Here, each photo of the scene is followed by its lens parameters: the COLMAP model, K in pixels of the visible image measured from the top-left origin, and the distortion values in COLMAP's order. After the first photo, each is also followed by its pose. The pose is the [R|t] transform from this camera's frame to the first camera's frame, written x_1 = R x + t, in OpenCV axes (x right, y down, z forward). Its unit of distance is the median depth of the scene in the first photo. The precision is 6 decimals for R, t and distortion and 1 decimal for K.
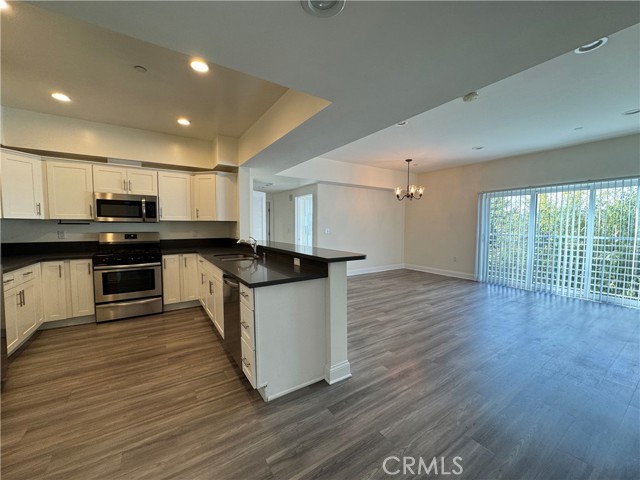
lens RADIAL K [[255.3, 0, 320.0], [0, 255.3, 240.0], [0, 0, 1]] dist [-0.002291, -0.000137]
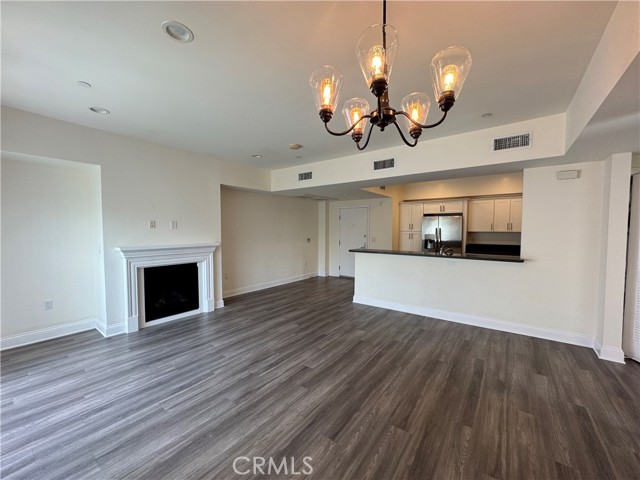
lens RADIAL K [[255.3, 0, 320.0], [0, 255.3, 240.0], [0, 0, 1]] dist [-0.002291, -0.000137]
pose [[-0.940525, 0.012259, -0.339502, 0.693817], [-0.022572, 0.994885, 0.098455, -0.140601], [0.338972, 0.100263, -0.935438, 1.773742]]
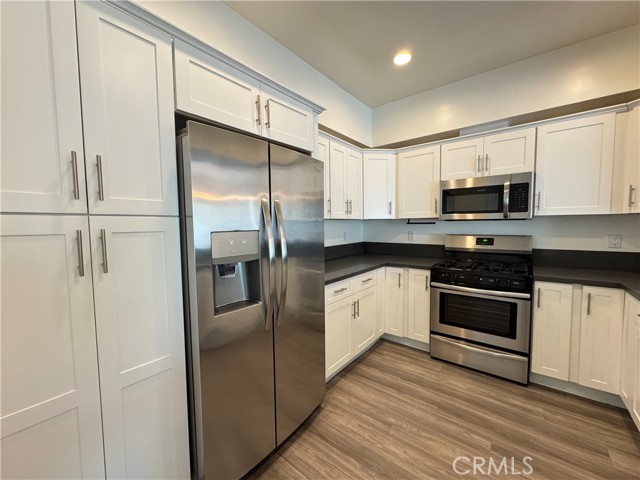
lens RADIAL K [[255.3, 0, 320.0], [0, 255.3, 240.0], [0, 0, 1]] dist [-0.002291, -0.000137]
pose [[0.306834, 0.054130, -0.950223, -0.255017], [-0.039002, 0.998258, 0.044272, -0.031611], [0.950964, 0.023477, 0.308410, 0.406635]]
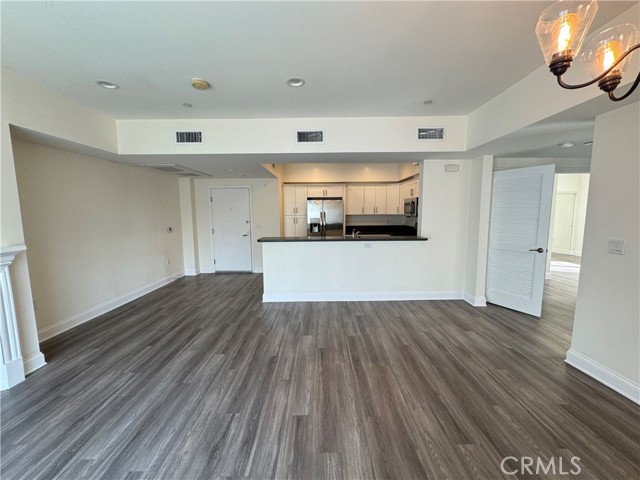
lens RADIAL K [[255.3, 0, 320.0], [0, 255.3, 240.0], [0, 0, 1]] dist [-0.002291, -0.000137]
pose [[-0.549789, 0.094462, -0.829945, 0.843571], [-0.040076, 0.989458, 0.139166, -0.120945], [0.834342, 0.109772, -0.540207, 1.387391]]
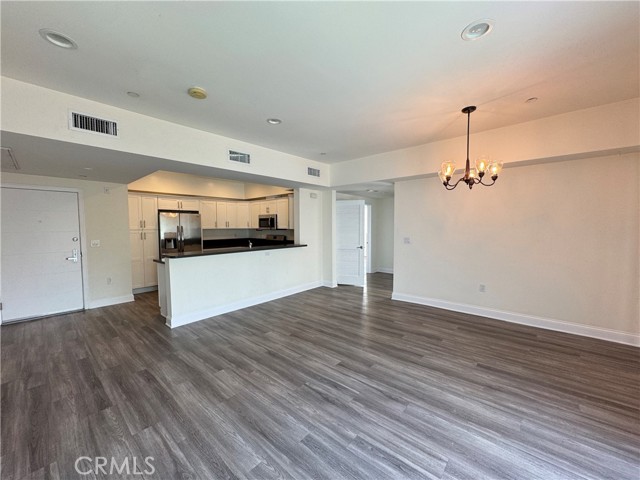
lens RADIAL K [[255.3, 0, 320.0], [0, 255.3, 240.0], [0, 0, 1]] dist [-0.002291, -0.000137]
pose [[0.262885, 0.050128, -0.963524, 1.146353], [-0.048759, 0.998064, 0.038622, -0.085236], [0.963594, 0.036827, 0.264820, 0.873480]]
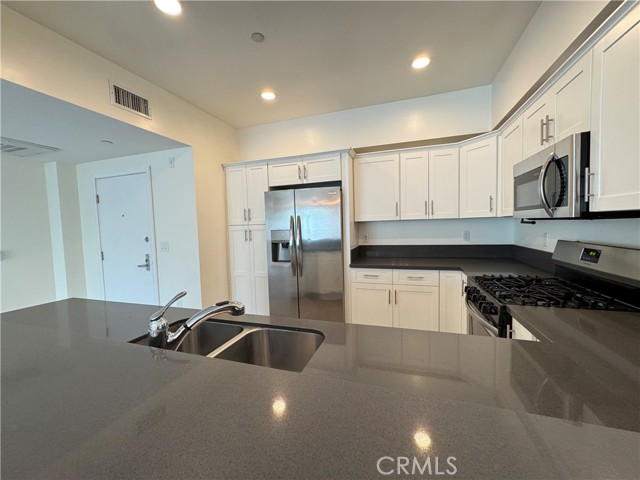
lens RADIAL K [[256.5, 0, 320.0], [0, 256.5, 240.0], [0, 0, 1]] dist [-0.000443, -0.000010]
pose [[-0.786367, 0.057774, -0.615052, -0.201264], [-0.007438, 0.994660, 0.102941, -0.076281], [0.617715, 0.085524, -0.781738, 1.102415]]
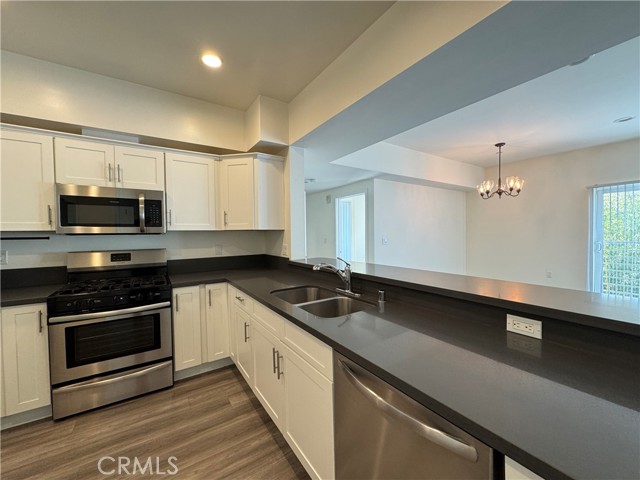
lens RADIAL K [[255.3, 0, 320.0], [0, 255.3, 240.0], [0, 0, 1]] dist [-0.002291, -0.000137]
pose [[0.999850, -0.016386, 0.005670, -0.275815], [0.016554, 0.999385, -0.030903, -0.029554], [-0.005160, 0.030992, 0.999506, 0.398296]]
